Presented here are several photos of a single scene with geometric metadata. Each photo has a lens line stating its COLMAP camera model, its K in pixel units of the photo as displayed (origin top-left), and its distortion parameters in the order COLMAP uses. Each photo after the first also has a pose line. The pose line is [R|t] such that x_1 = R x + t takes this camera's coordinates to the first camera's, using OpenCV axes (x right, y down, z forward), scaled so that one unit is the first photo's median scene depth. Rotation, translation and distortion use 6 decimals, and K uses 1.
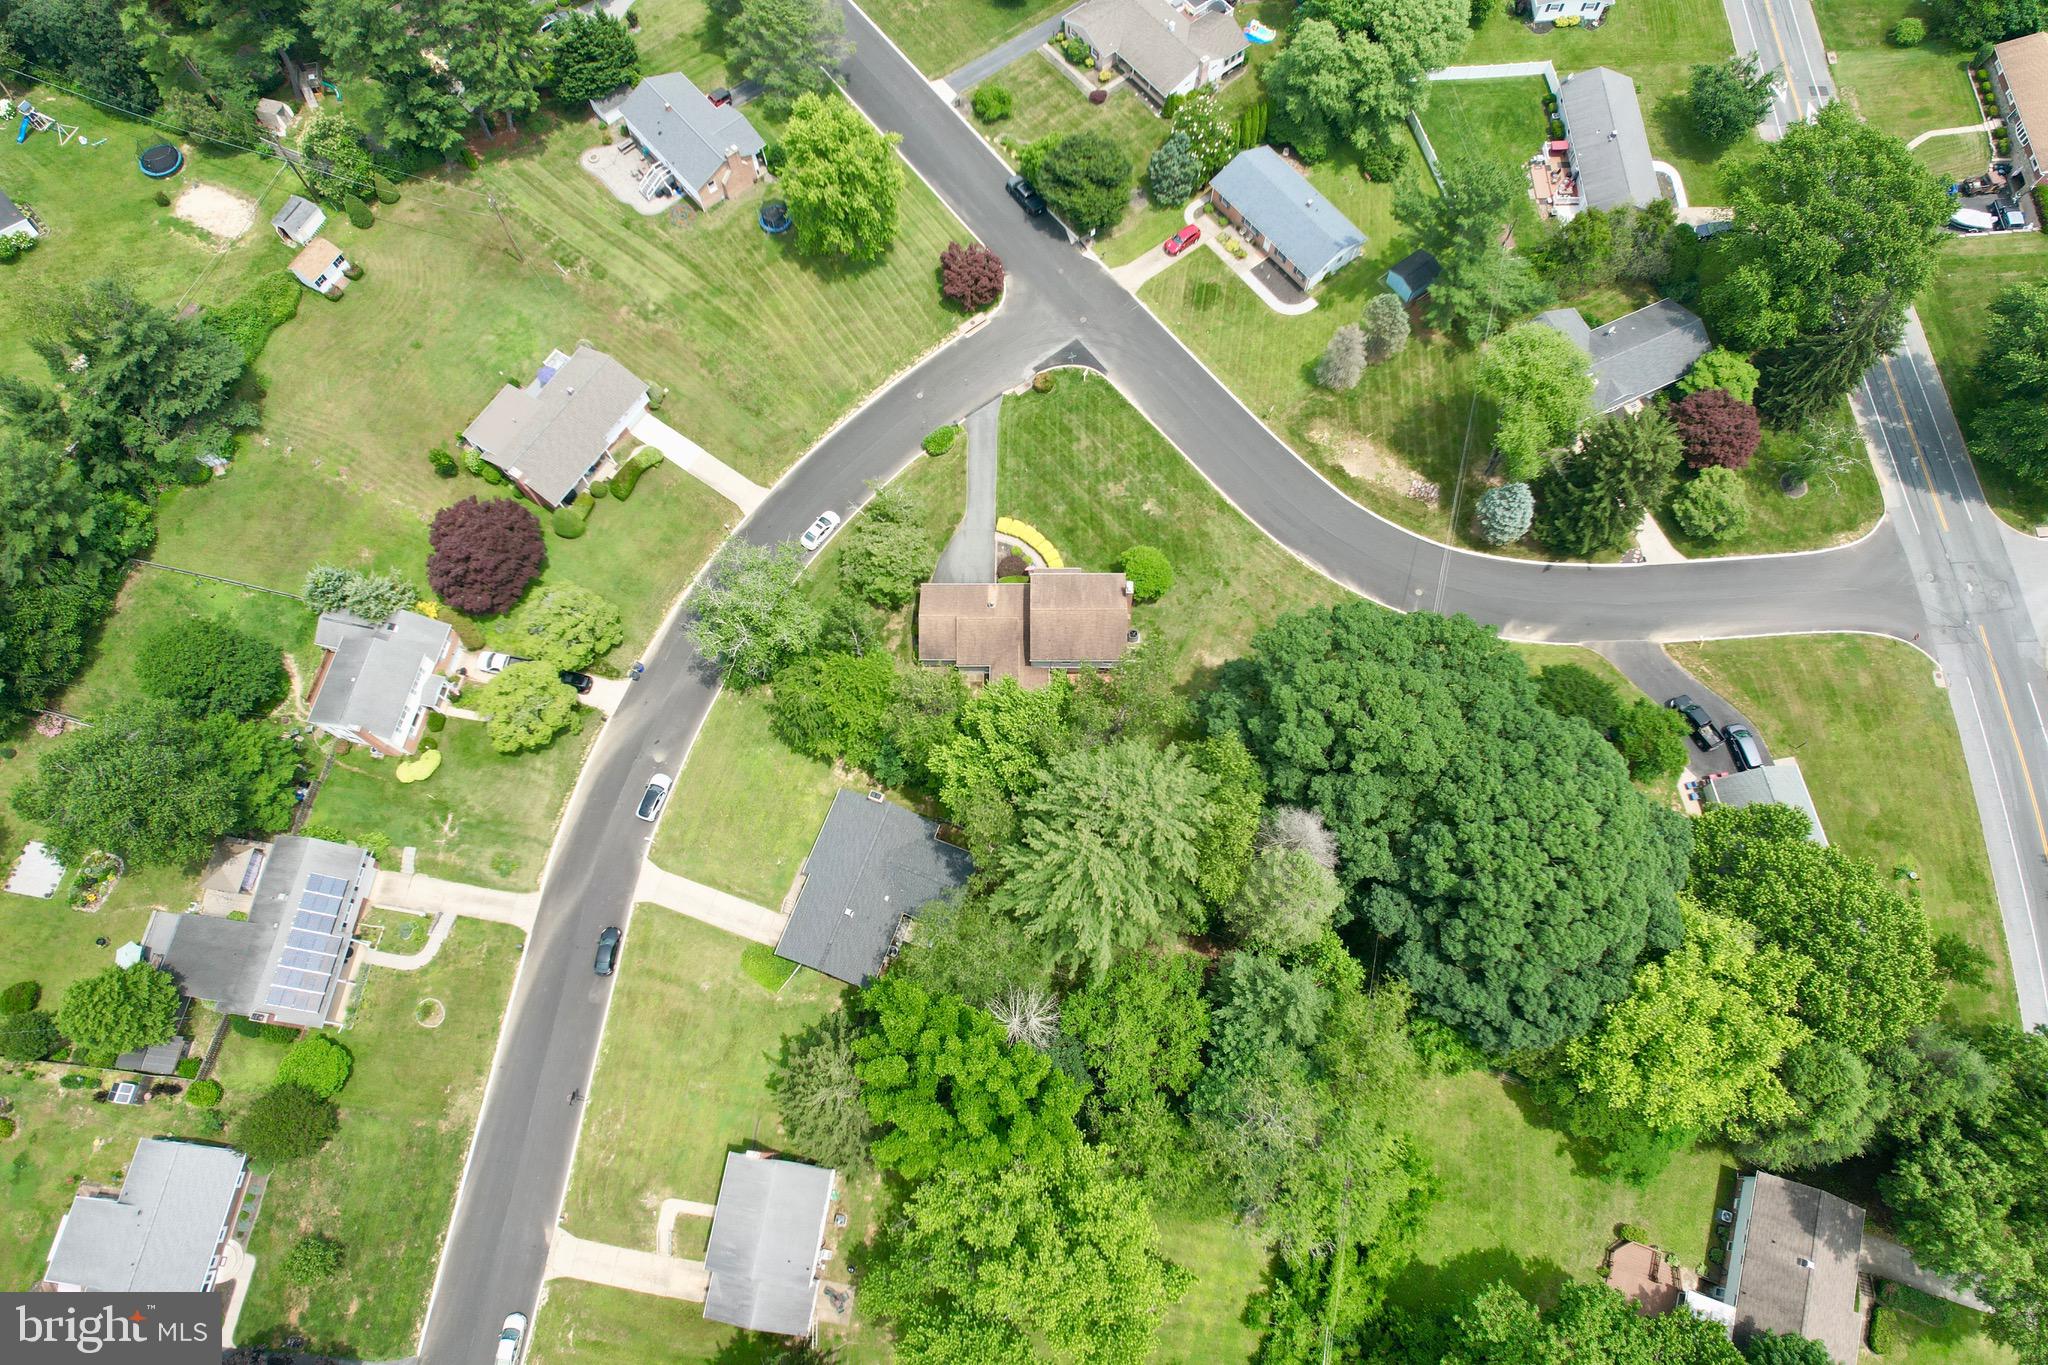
lens RADIAL K [[1296.6, 0, 1040.4], [0, 1296.6, 686.8], [0, 0, 1]] dist [-0.079326, 0.071929]
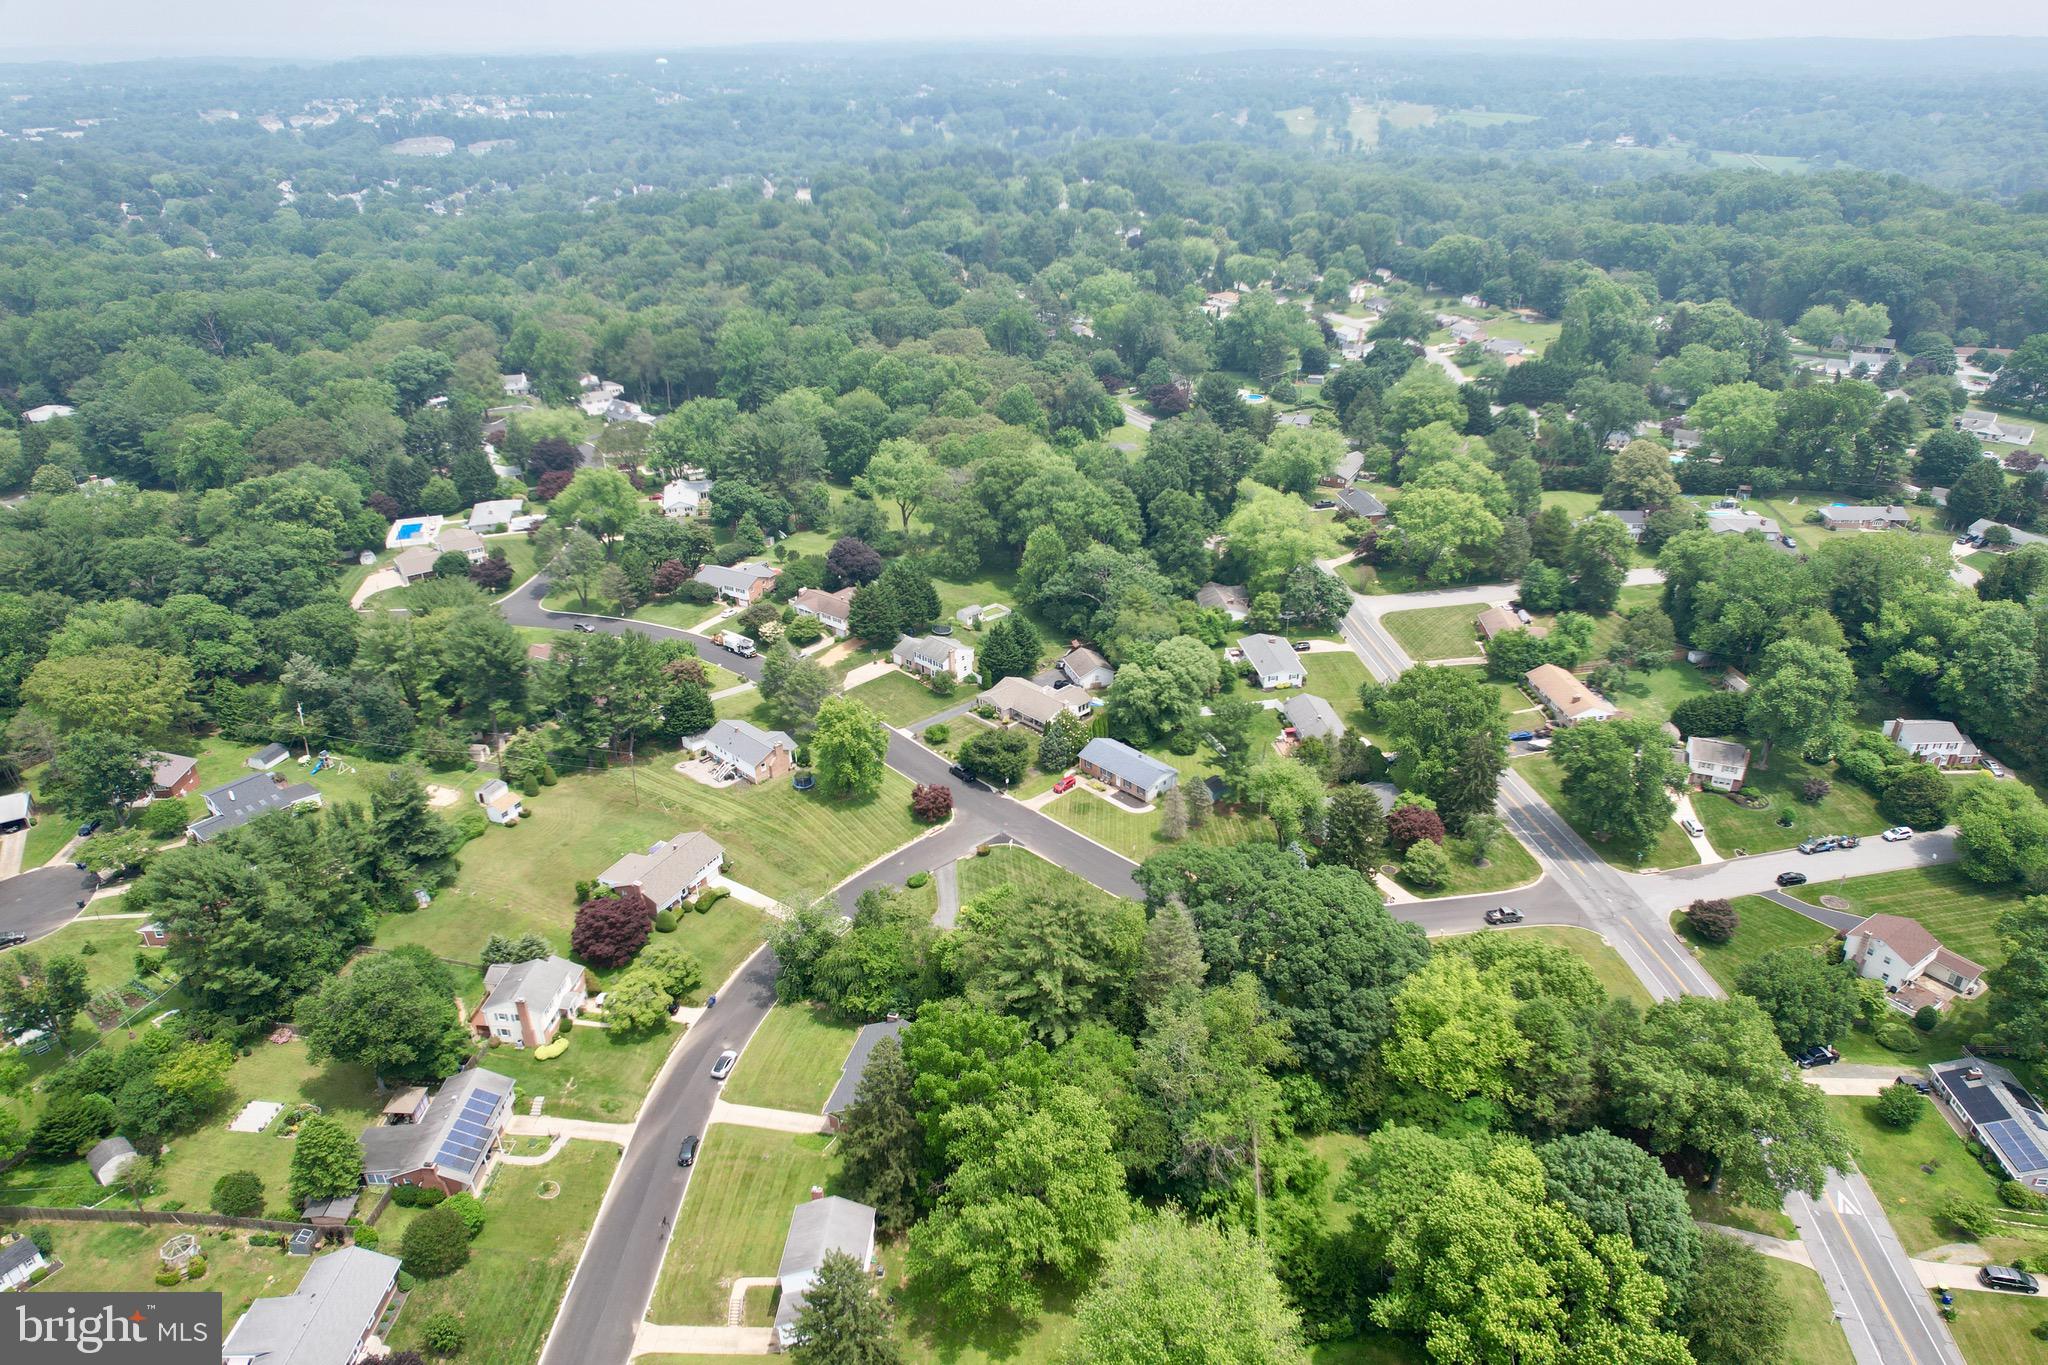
lens RADIAL K [[1301.9, 0, 1037.3], [0, 1301.9, 687.0], [0, 0, 1]] dist [-0.076712, 0.071968]
pose [[0.994130, -0.051807, 0.094984, -0.072876], [0.102435, 0.733285, -0.672161, 0.684325], [-0.034828, 0.677945, 0.734287, -0.263218]]
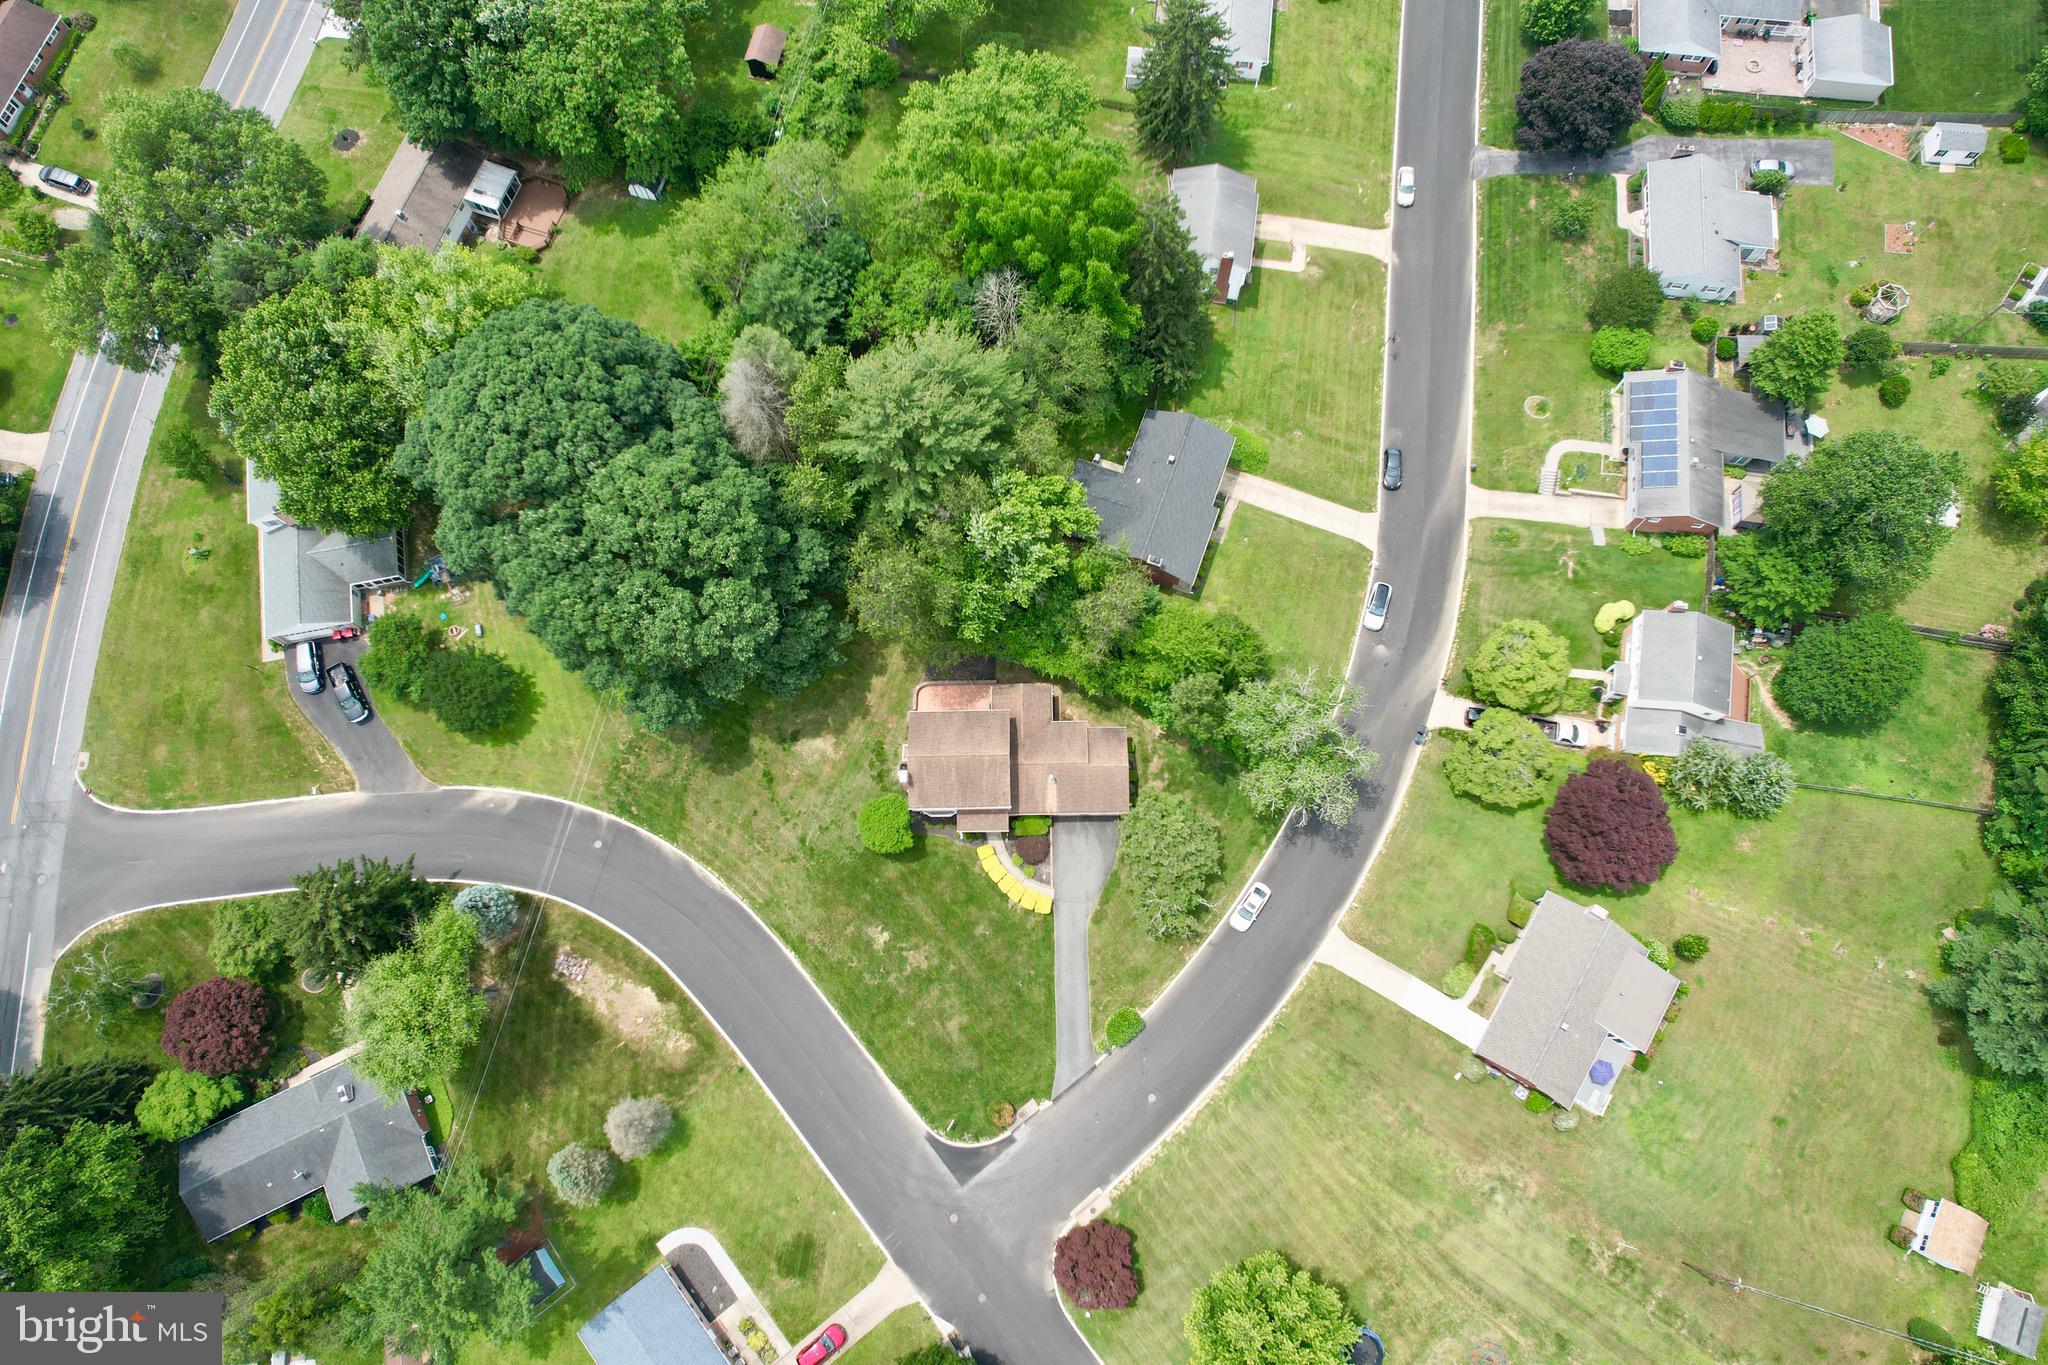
lens RADIAL K [[1296.6, 0, 1040.4], [0, 1296.6, 686.8], [0, 0, 1]] dist [-0.079326, 0.071929]
pose [[-0.999770, 0.019433, 0.009043, -0.035933], [-0.010475, -0.811056, 0.584874, -0.517743], [0.018700, 0.584645, 0.811073, 0.182240]]
